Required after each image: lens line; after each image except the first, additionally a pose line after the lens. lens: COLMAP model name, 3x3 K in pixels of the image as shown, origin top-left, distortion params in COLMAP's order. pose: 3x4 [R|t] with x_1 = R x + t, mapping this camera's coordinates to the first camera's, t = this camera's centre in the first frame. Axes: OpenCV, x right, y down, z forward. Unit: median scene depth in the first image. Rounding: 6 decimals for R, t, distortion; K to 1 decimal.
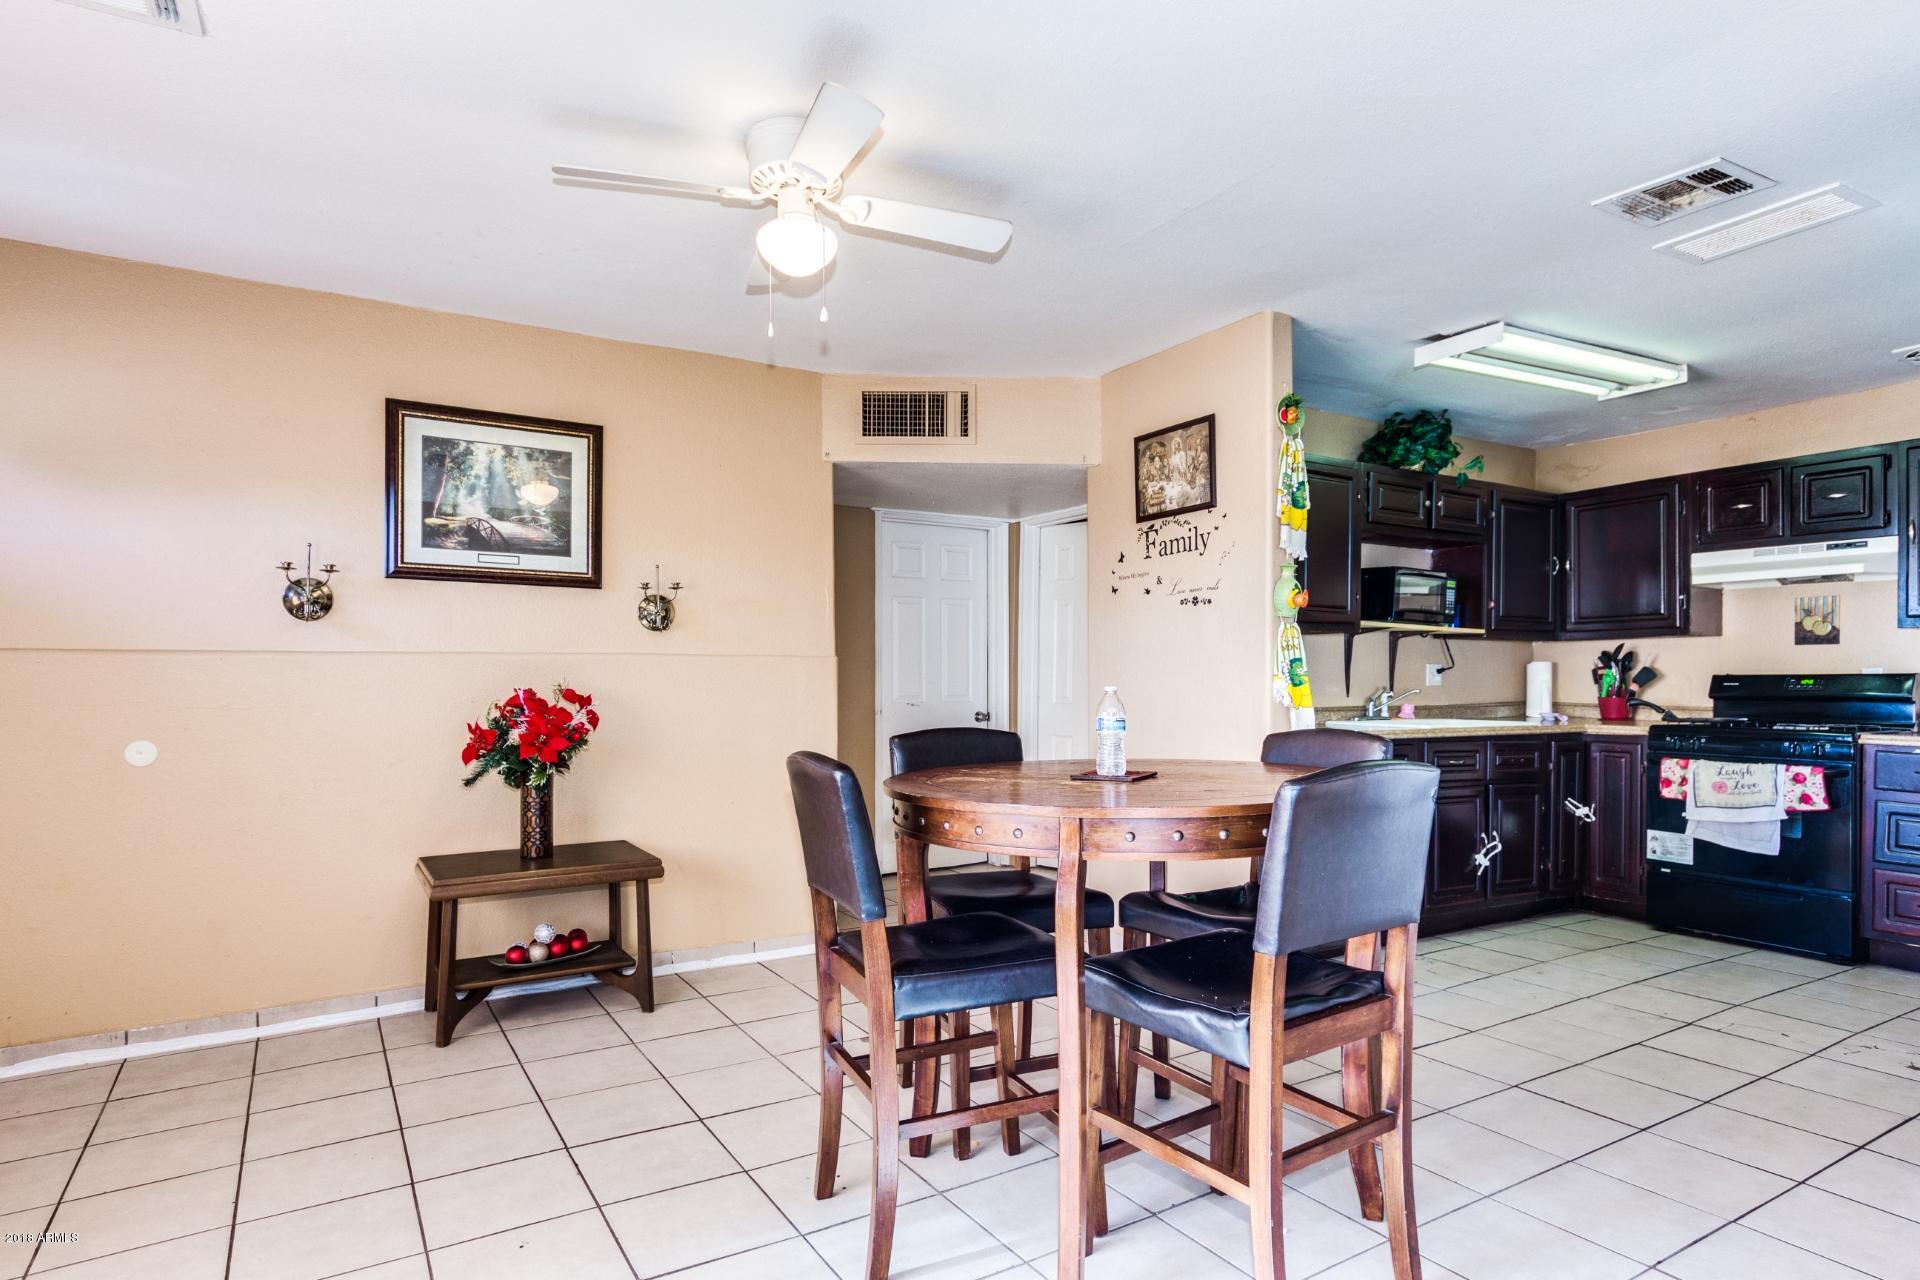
lens RADIAL K [[1015.1, 0, 973.7], [0, 1015.1, 675.2], [0, 0, 1]] dist [0.001712, -0.001972]
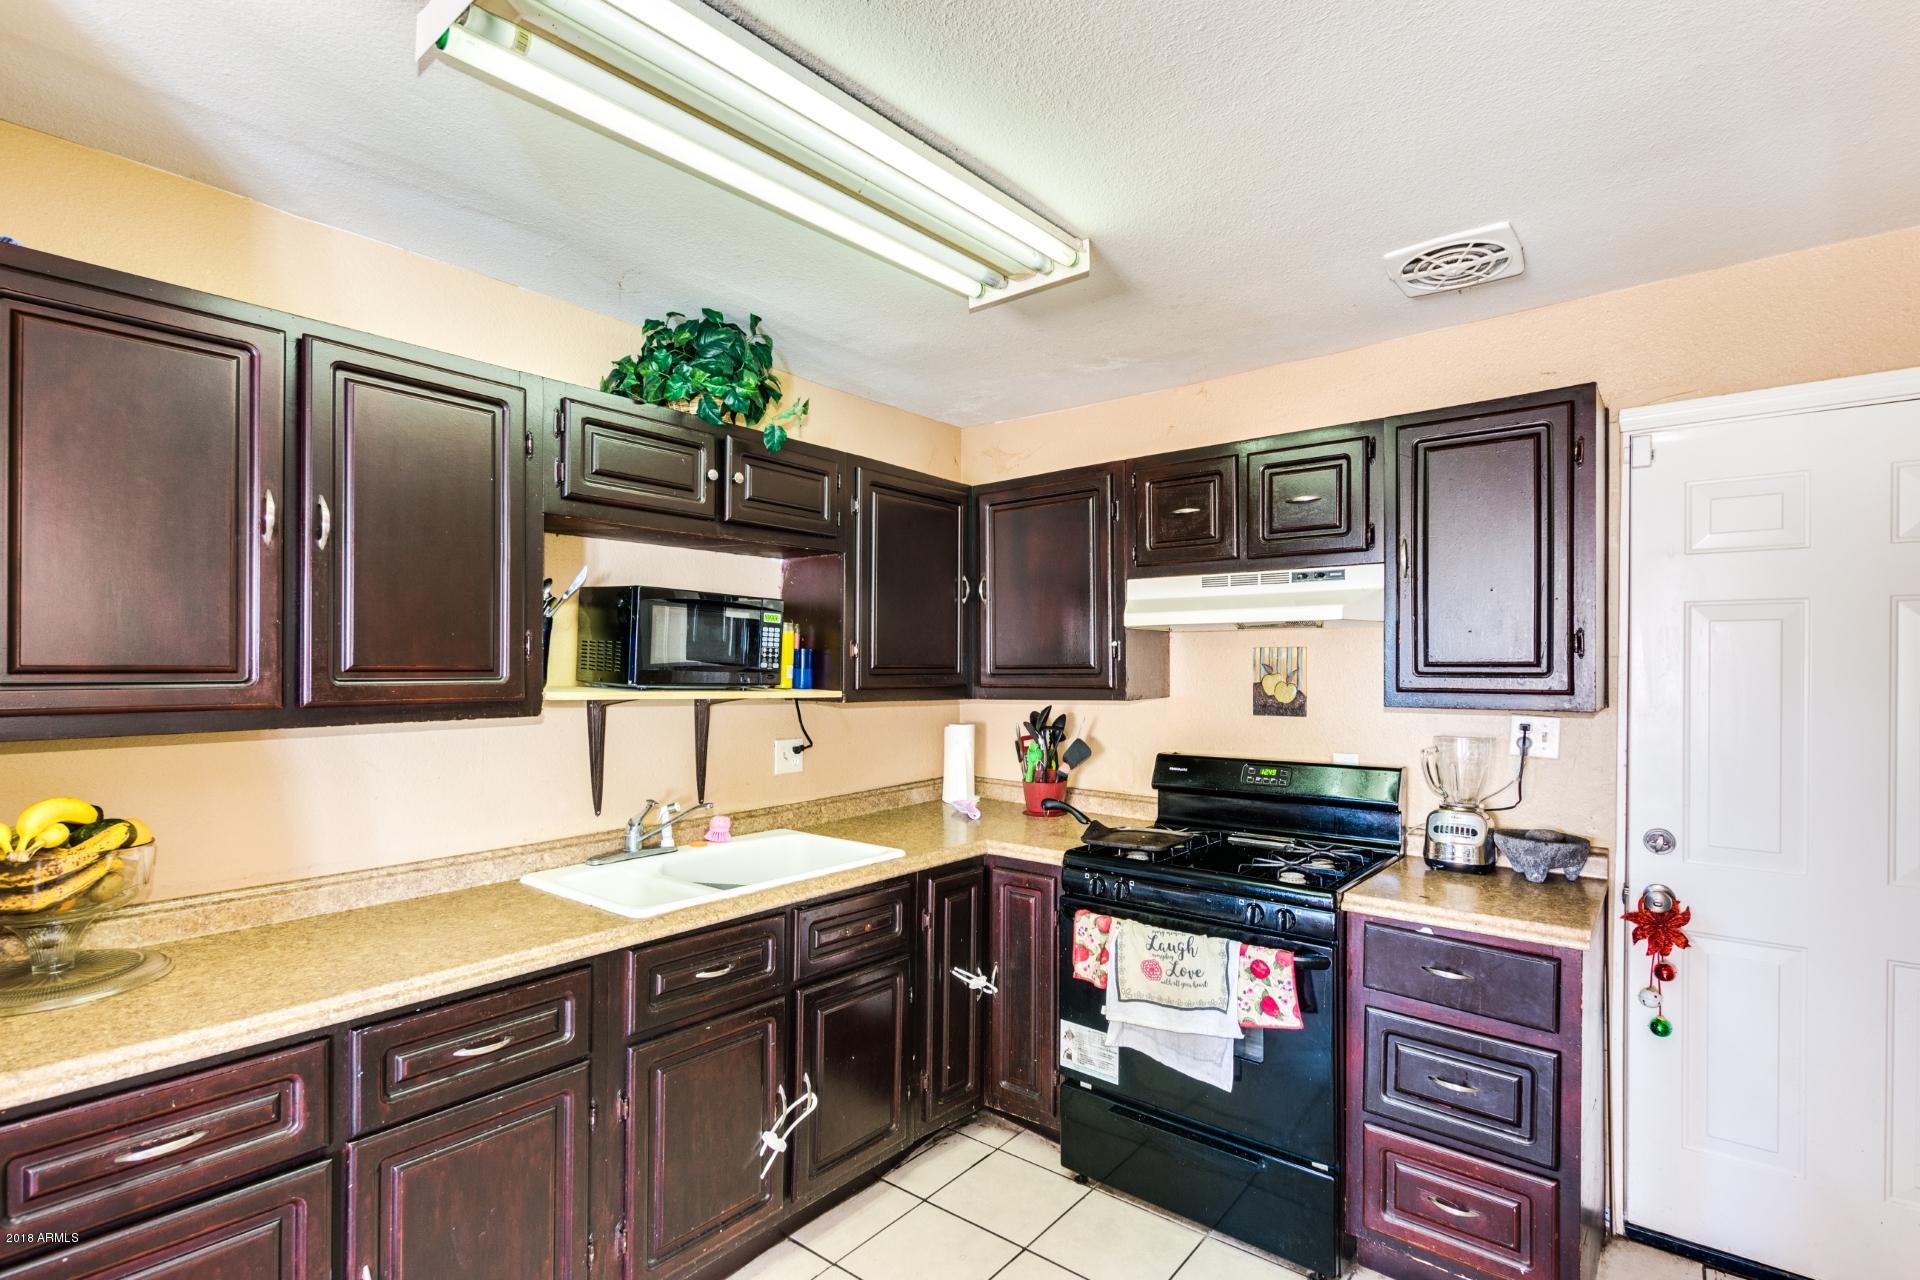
lens RADIAL K [[896.8, 0, 957.3], [0, 896.8, 661.0], [0, 0, 1]] dist [0.000125, -0.000495]
pose [[0.936261, 0.001156, 0.351304, 0.412881], [0.001497, 0.999972, -0.007280, -0.064784], [-0.351303, 0.007342, 0.936233, 0.508038]]
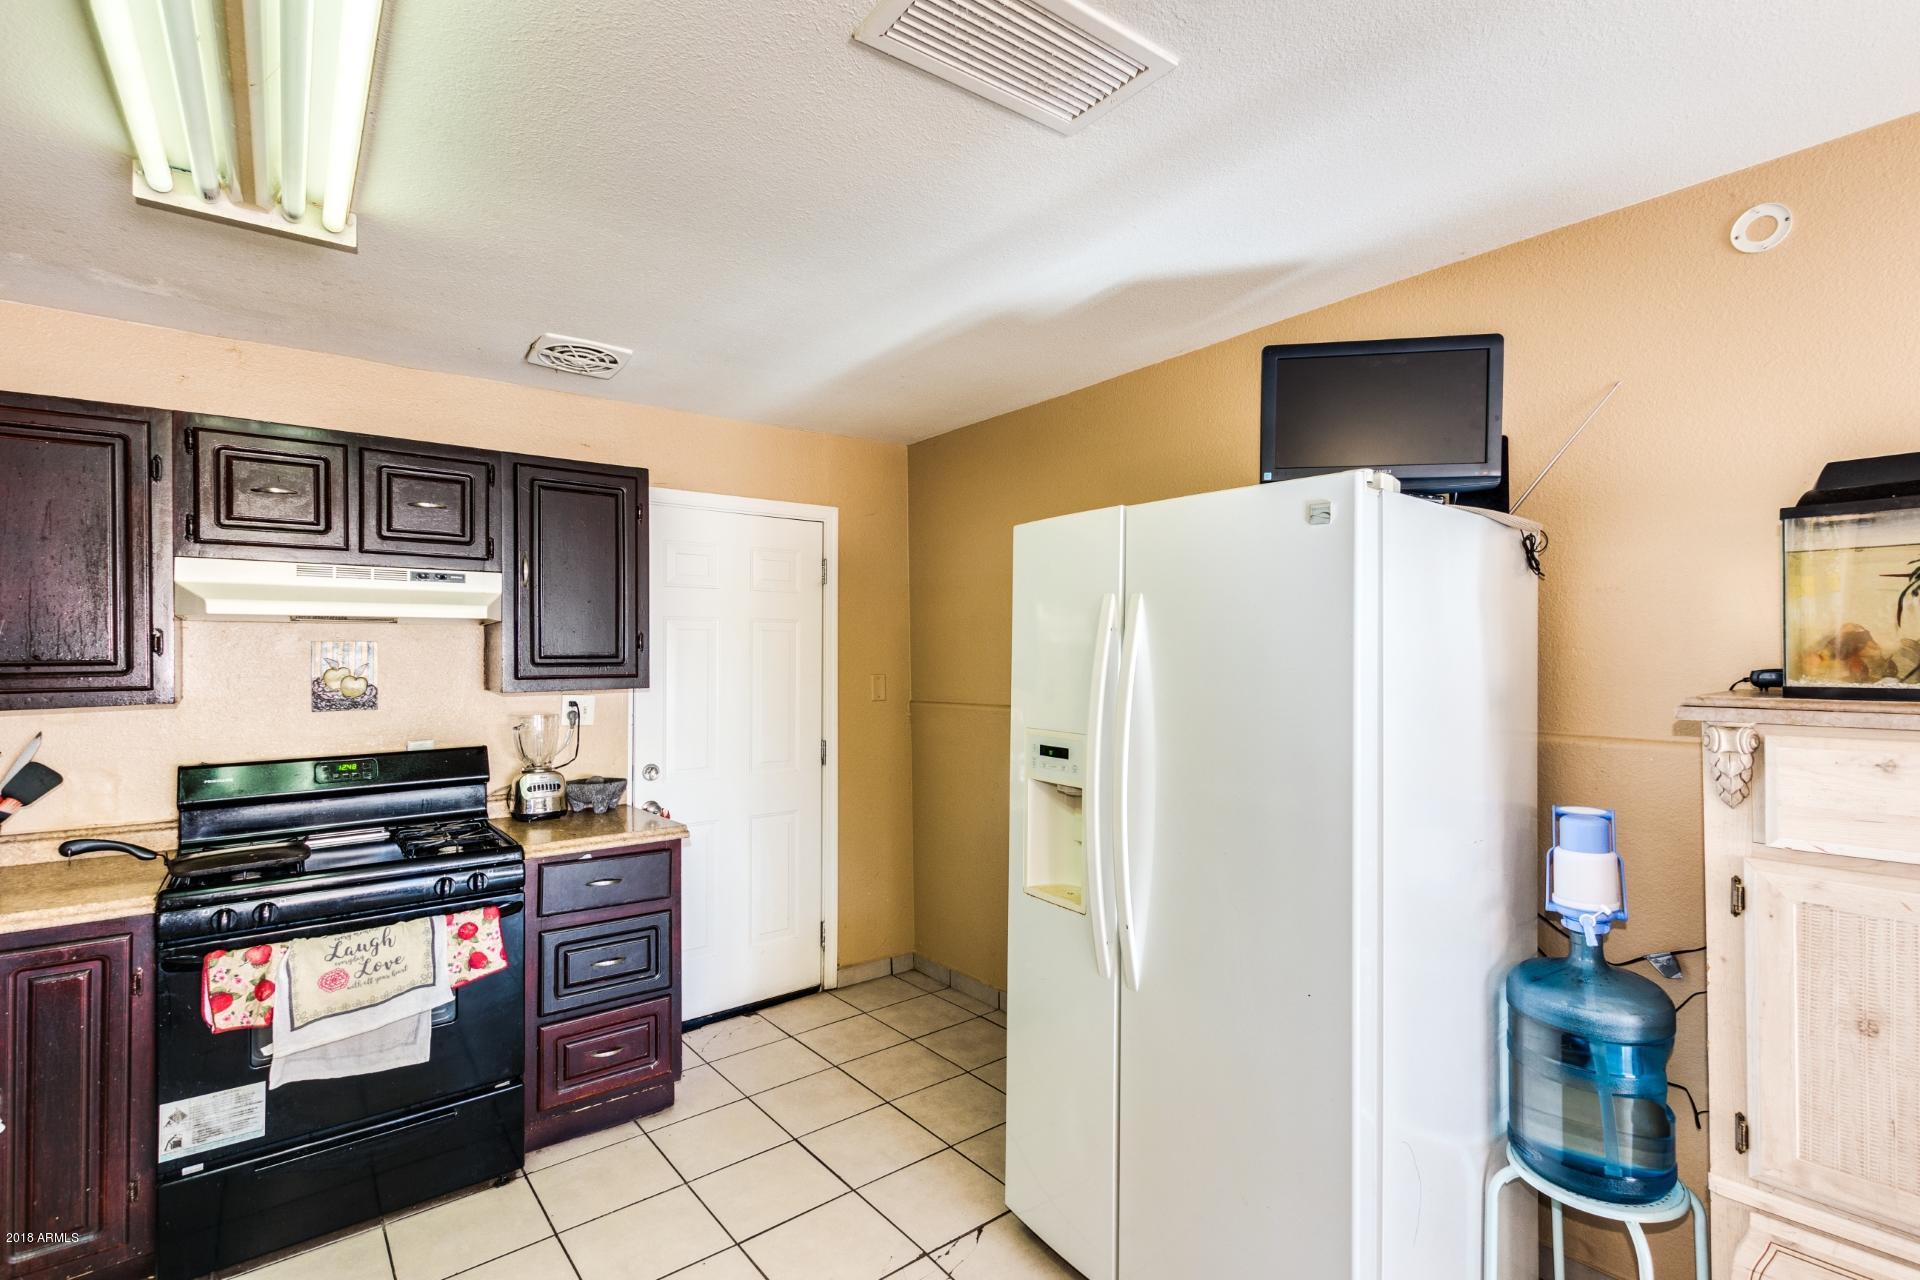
lens RADIAL K [[890.4, 0, 963.1], [0, 890.4, 647.7], [0, 0, 1]] dist [0.000829, -0.000315]
pose [[-0.139930, 0.008938, 0.990121, 0.175749], [0.011078, 0.999911, -0.007461, -0.064852], [-0.990099, 0.009924, -0.140016, 0.673895]]
